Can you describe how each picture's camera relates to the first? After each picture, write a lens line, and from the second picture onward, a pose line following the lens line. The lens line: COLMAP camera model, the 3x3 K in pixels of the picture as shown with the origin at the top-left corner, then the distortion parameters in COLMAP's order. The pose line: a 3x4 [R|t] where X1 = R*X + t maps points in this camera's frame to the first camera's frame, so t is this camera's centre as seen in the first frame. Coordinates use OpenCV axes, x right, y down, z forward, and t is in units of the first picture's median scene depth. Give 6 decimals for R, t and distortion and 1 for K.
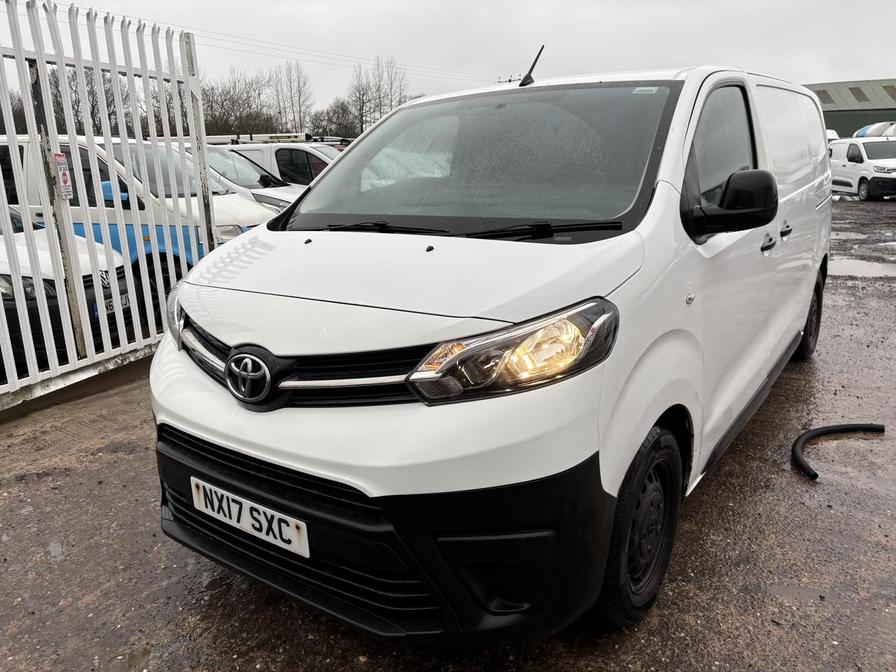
lens RADIAL K [[665.9, 0, 444.1], [0, 665.9, 334.0], [0, 0, 1]] dist [0.037382, -0.007930]
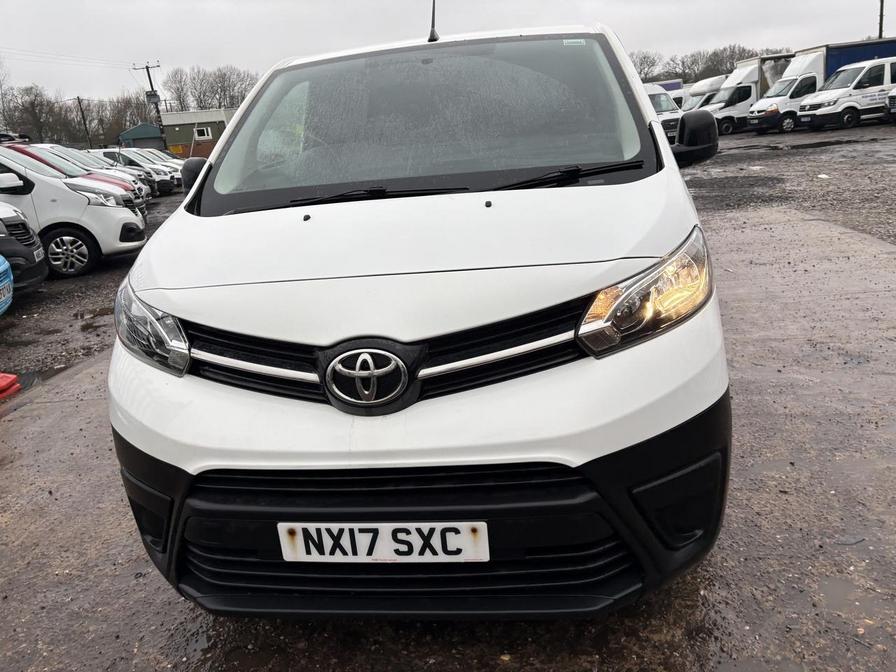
lens RADIAL K [[665.9, 0, 447.1], [0, 665.9, 335.9], [0, 0, 1]] dist [0.037382, -0.007930]
pose [[0.877053, -0.183363, 0.444023, -0.558173], [0.176072, 0.982666, 0.058014, -0.014094], [-0.446964, 0.027299, 0.894135, 0.224788]]
